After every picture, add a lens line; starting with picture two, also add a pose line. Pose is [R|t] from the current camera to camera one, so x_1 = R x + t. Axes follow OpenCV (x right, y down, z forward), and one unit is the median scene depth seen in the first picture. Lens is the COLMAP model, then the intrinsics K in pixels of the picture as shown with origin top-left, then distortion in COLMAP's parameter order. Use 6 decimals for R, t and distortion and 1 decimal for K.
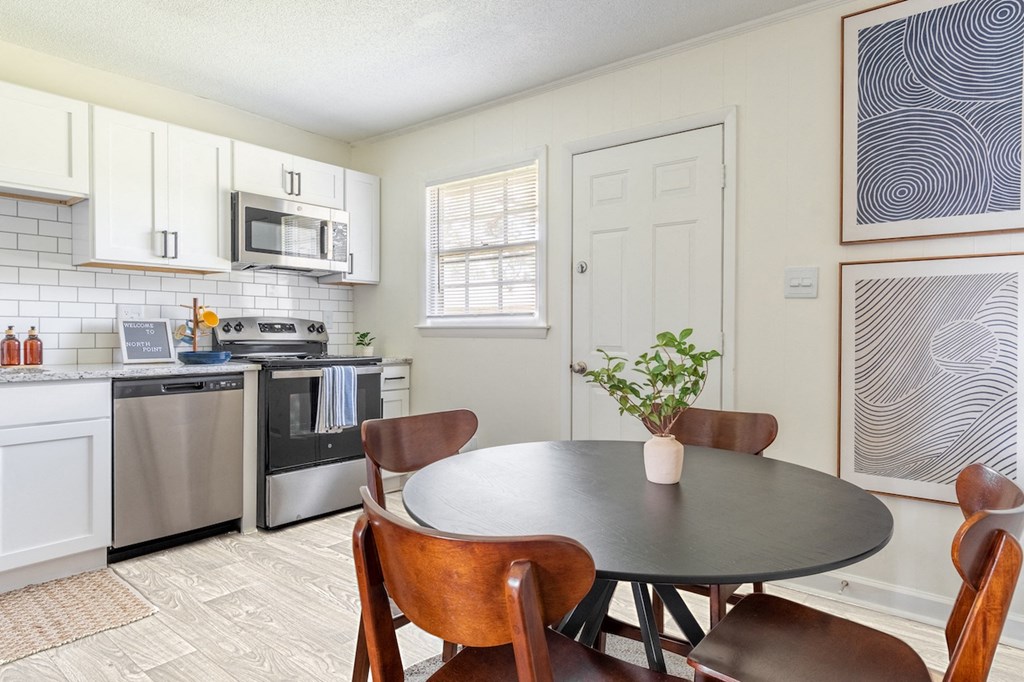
lens RADIAL K [[592.2, 0, 512.0], [0, 592.2, 341.0], [0, 0, 1]] dist [-0.002398, -0.000414]
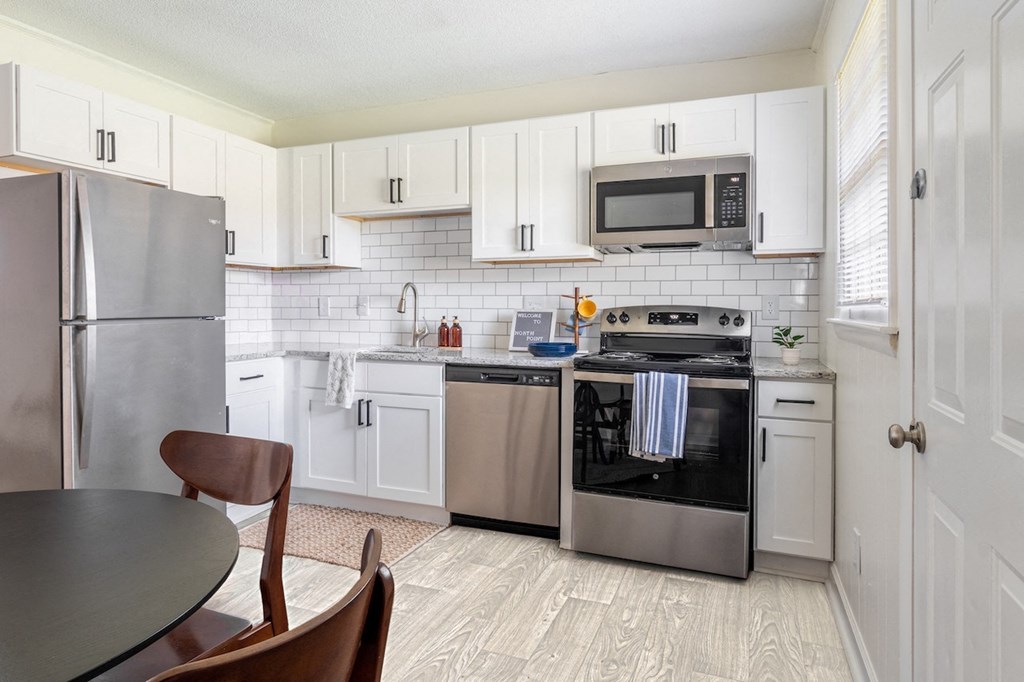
lens RADIAL K [[642.7, 0, 510.4], [0, 642.7, 312.8], [0, 0, 1]] dist [-0.007261, -0.000983]
pose [[0.284728, 0.010208, -0.958554, 0.474825], [-0.020503, 0.999779, 0.004557, -0.036452], [0.958389, 0.018356, 0.284874, 0.649479]]
